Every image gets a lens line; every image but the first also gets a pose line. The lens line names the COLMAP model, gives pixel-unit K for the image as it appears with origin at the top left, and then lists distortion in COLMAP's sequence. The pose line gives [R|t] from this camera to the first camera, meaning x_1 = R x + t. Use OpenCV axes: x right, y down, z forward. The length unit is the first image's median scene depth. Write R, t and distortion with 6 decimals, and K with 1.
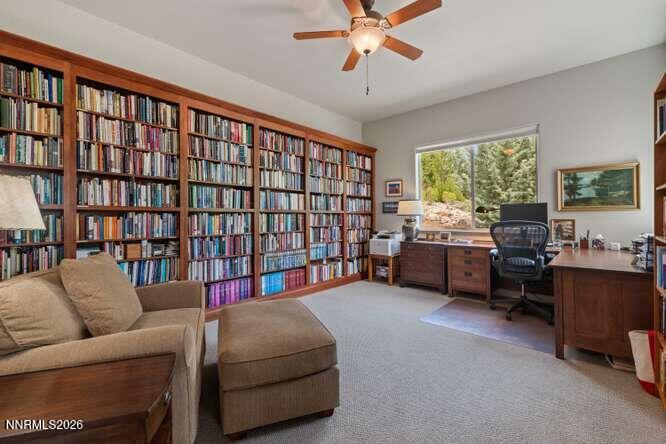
lens RADIAL K [[291.0, 0, 334.8], [0, 291.0, 223.3], [0, 0, 1]] dist [-0.002259, -0.000682]
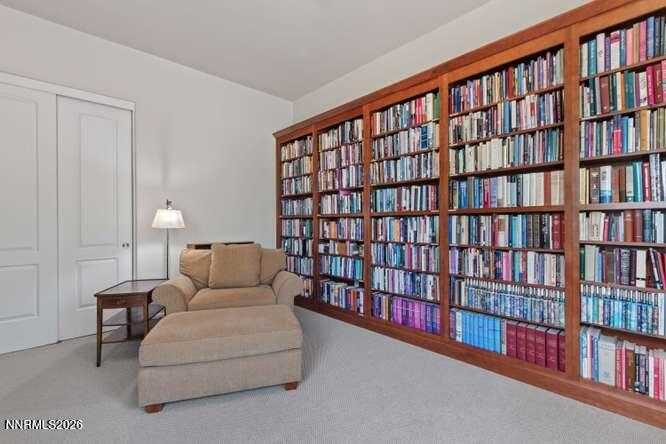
lens RADIAL K [[291.0, 0, 334.8], [0, 291.0, 223.3], [0, 0, 1]] dist [-0.002259, -0.000682]
pose [[-0.072945, 0.019786, -0.997140, 0.413477], [-0.000252, 0.999803, 0.019857, -0.028705], [0.997336, 0.001699, -0.072925, 0.766066]]
